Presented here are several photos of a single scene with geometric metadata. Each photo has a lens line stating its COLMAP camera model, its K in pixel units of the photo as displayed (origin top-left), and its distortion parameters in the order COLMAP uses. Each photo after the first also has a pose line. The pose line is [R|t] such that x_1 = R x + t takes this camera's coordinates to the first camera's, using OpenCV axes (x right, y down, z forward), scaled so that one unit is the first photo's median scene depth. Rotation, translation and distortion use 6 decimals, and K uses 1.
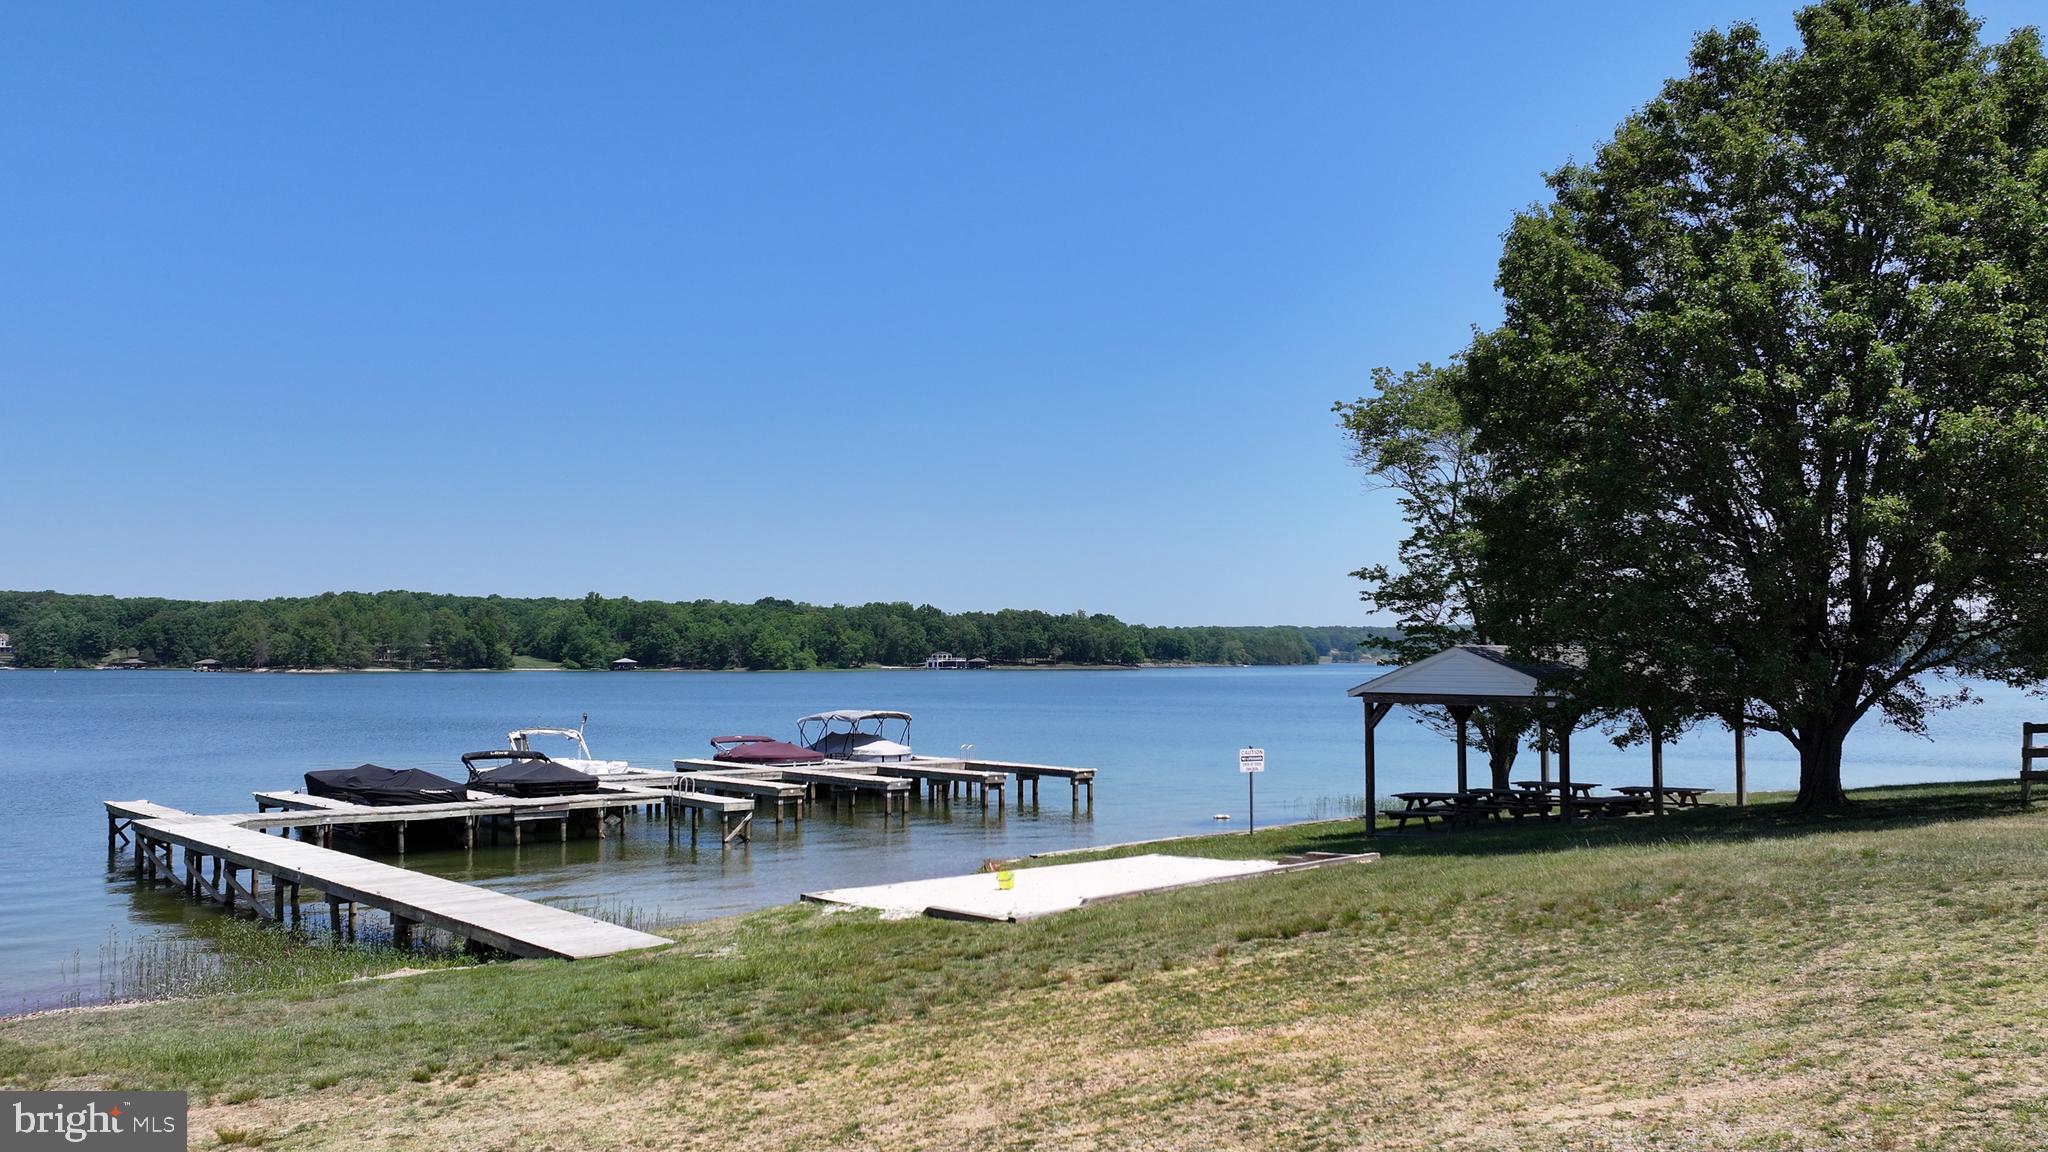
lens RADIAL K [[1676.0, 0, 1026.7], [0, 1676.0, 585.2], [0, 0, 1]] dist [0.013072, -0.014578]
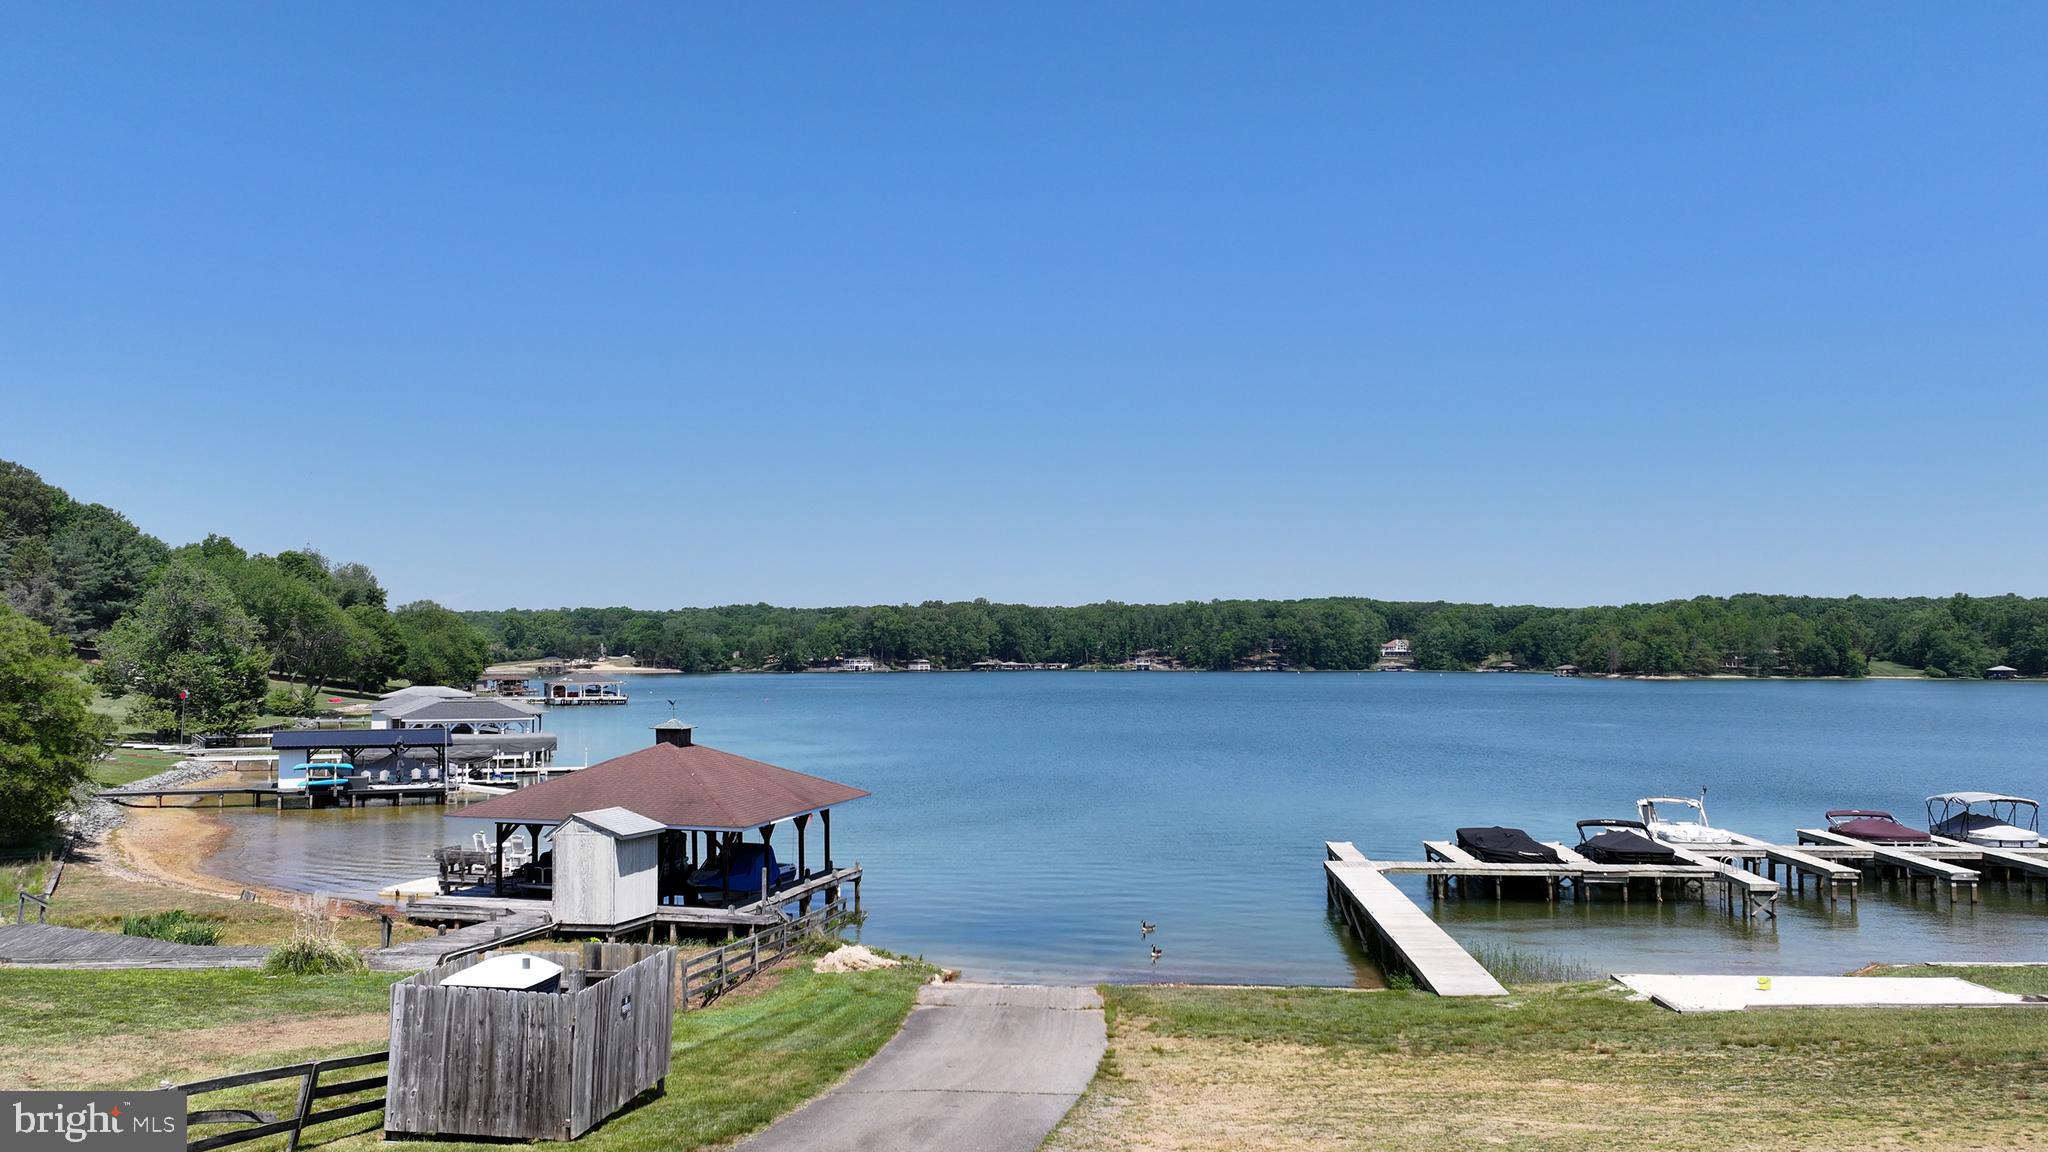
lens RADIAL K [[1676.0, 0, 1025.8], [0, 1676.0, 565.3], [0, 0, 1]] dist [0.013072, -0.014578]
pose [[0.714938, -0.036464, -0.698236, 0.235738], [0.029126, 0.999326, -0.022365, -0.069504], [0.698581, -0.004348, 0.715518, -0.188068]]
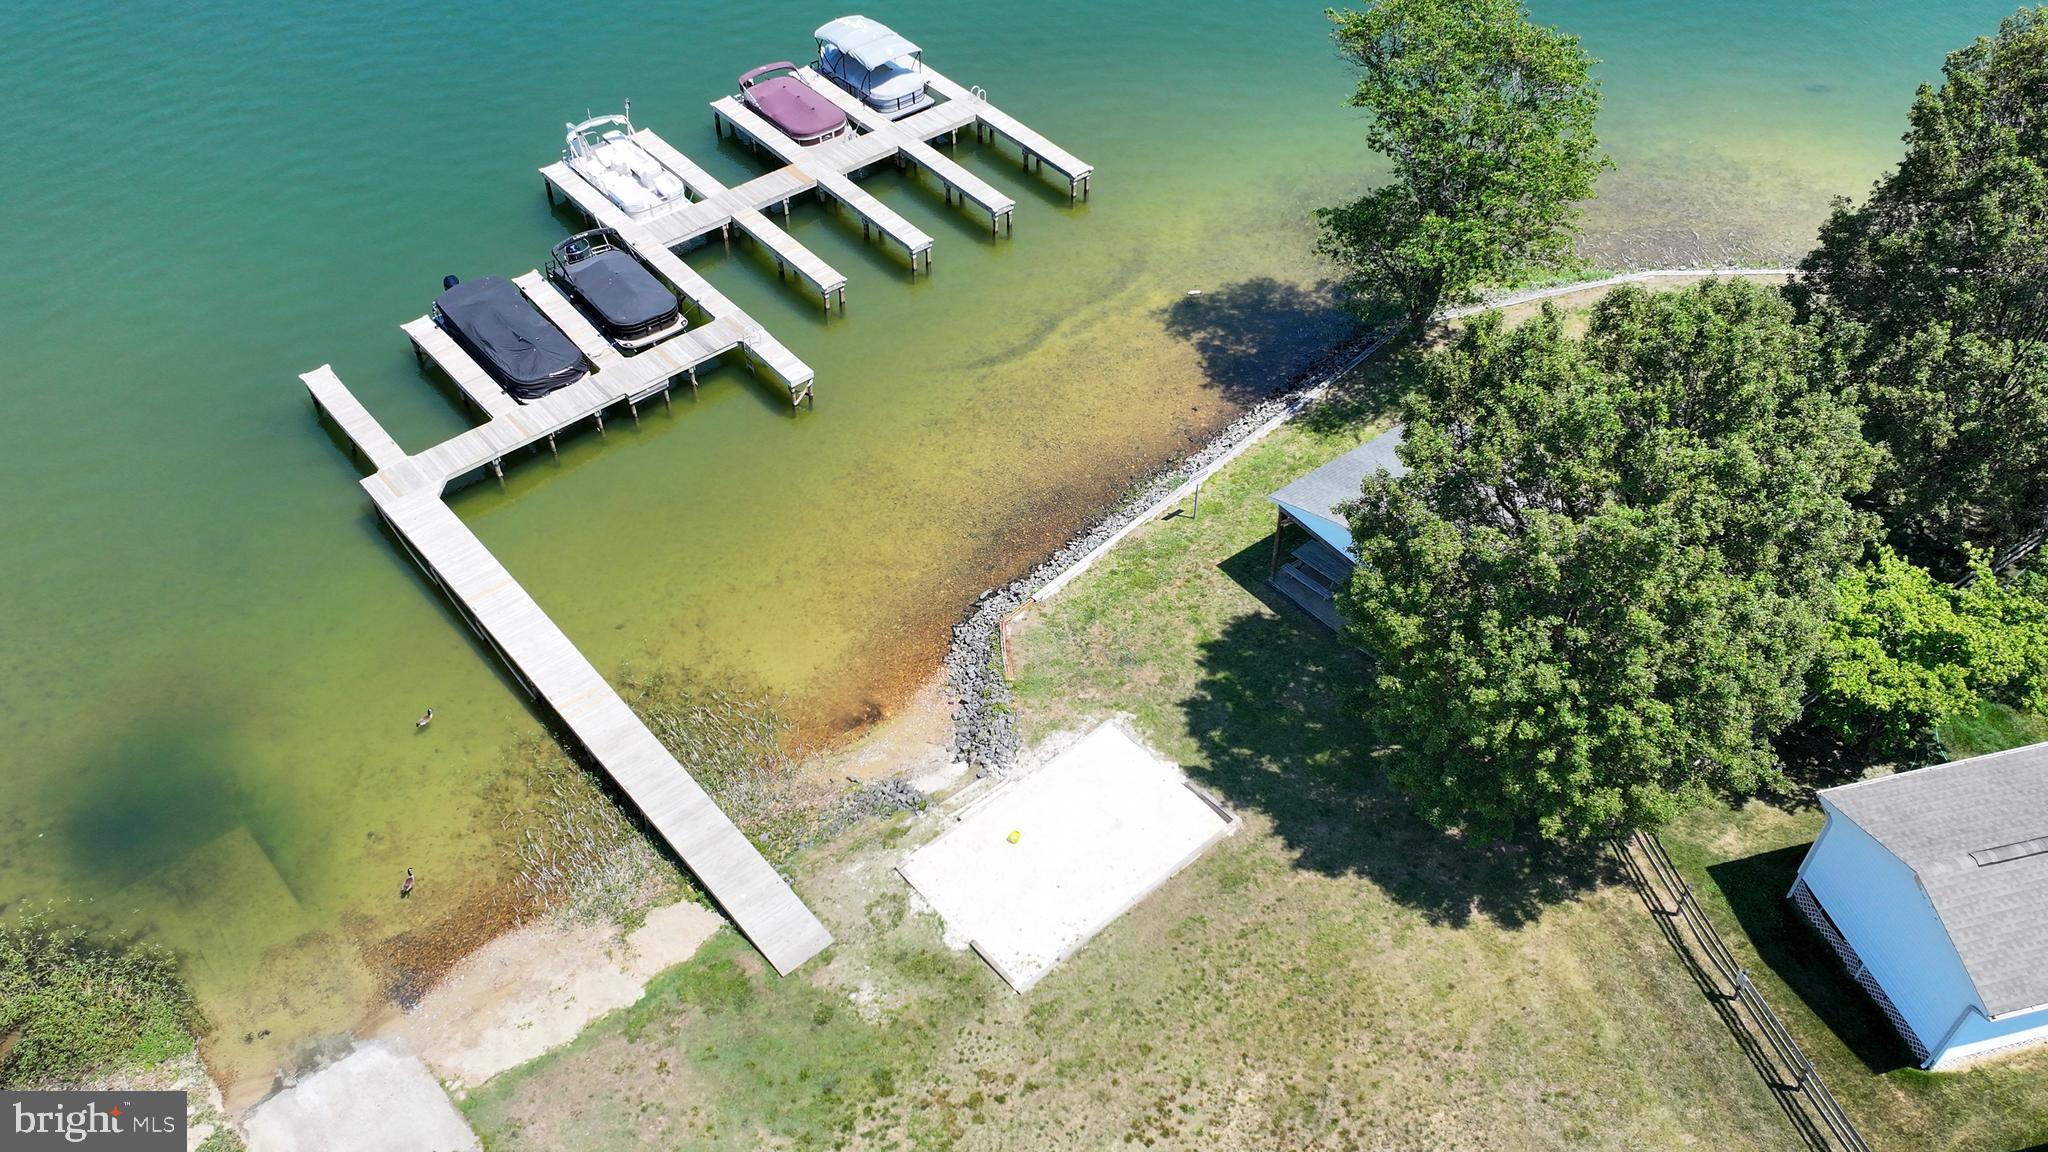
lens RADIAL K [[1676.0, 0, 1022.4], [0, 1676.0, 608.4], [0, 0, 1]] dist [0.013072, -0.014578]
pose [[0.999952, -0.000132, -0.009839, 0.004978], [0.007334, 0.676585, 0.736328, -0.527630], [0.006560, -0.736365, 0.676553, 0.017976]]
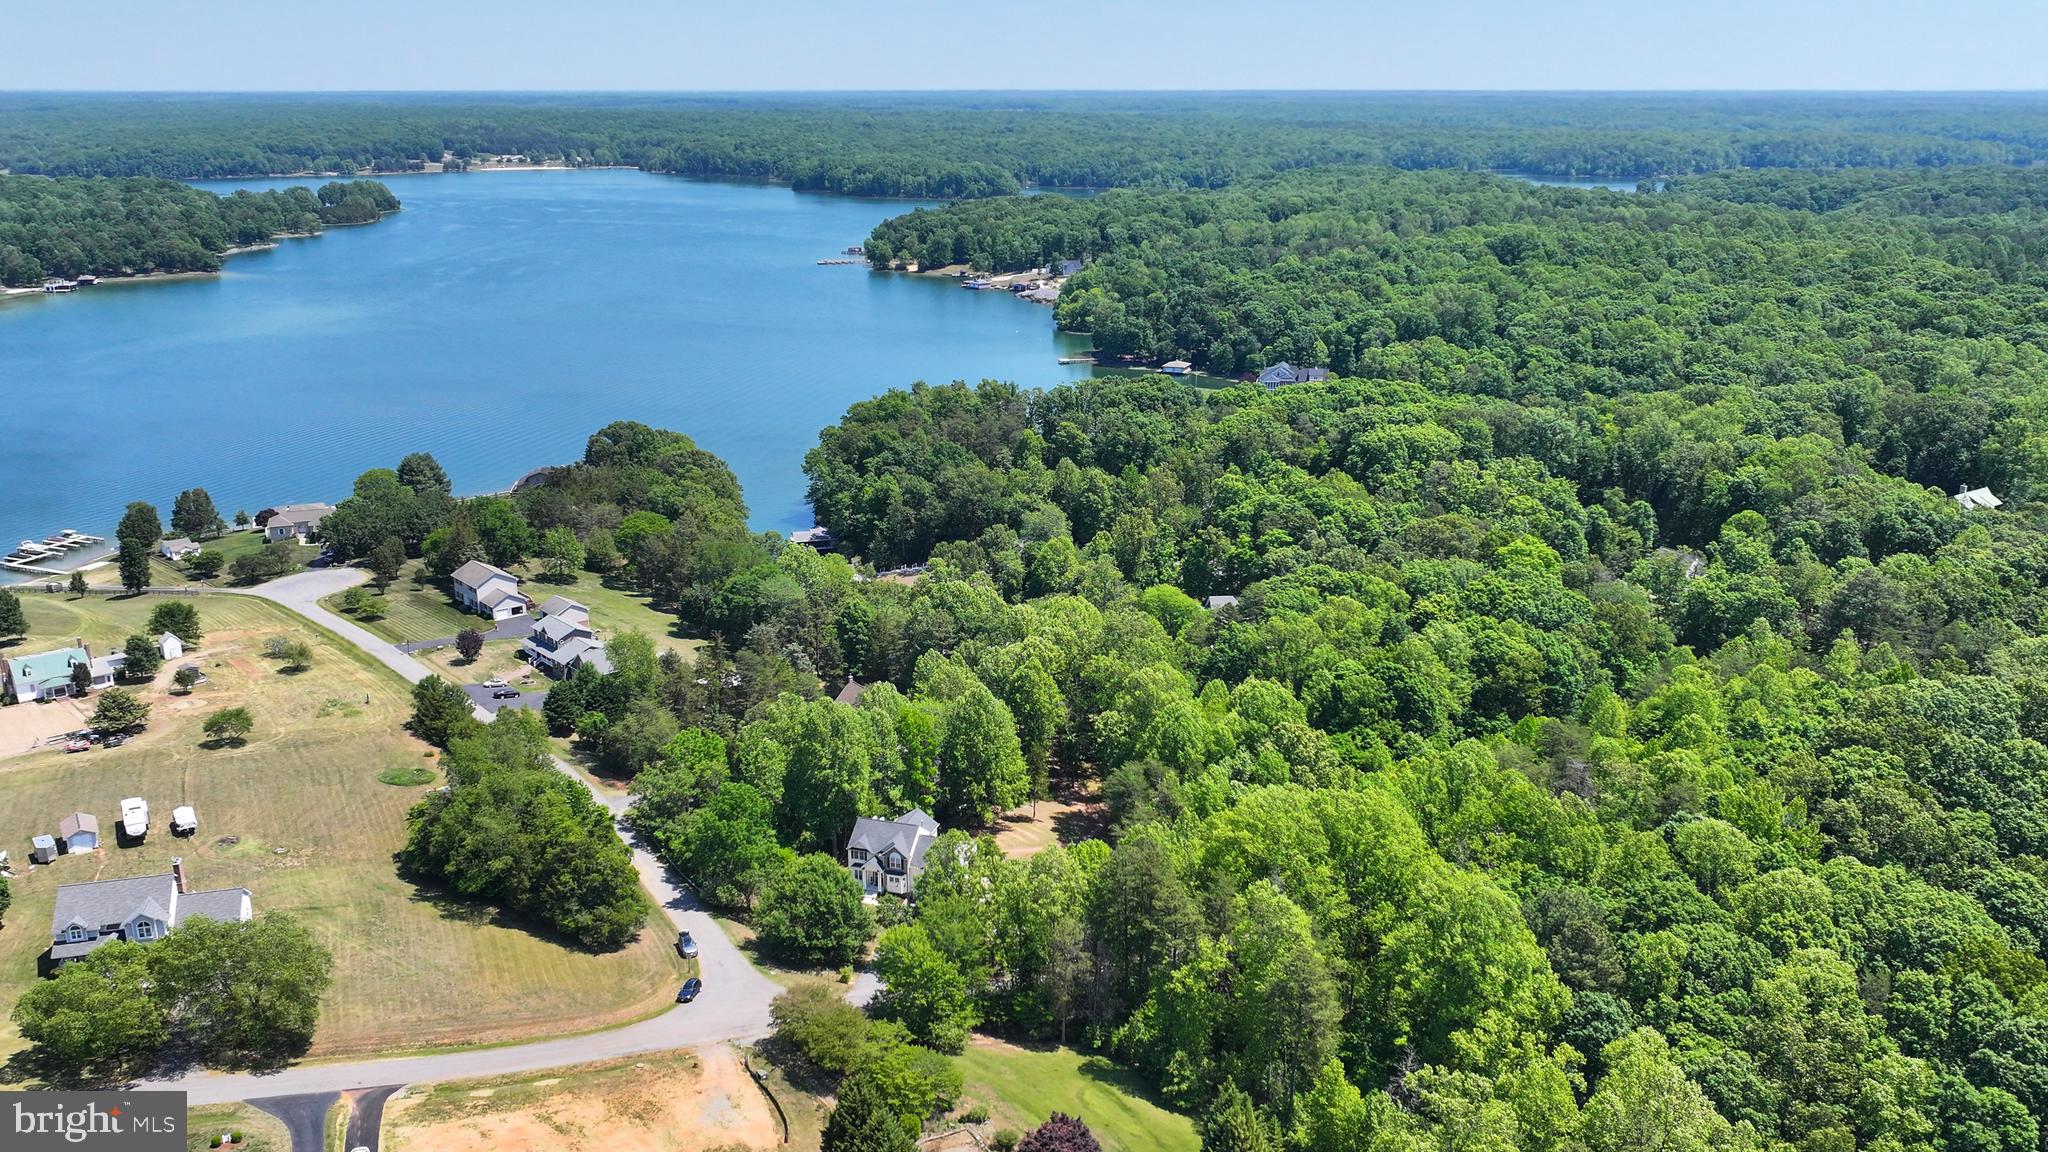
lens RADIAL K [[1676.0, 0, 1025.8], [0, 1676.0, 574.3], [0, 0, 1]] dist [0.013072, -0.014578]
pose [[0.894587, -0.128747, 0.427946, 0.552336], [-0.016475, 0.947450, 0.319479, -2.498470], [-0.446590, -0.292852, 0.845456, -8.266060]]
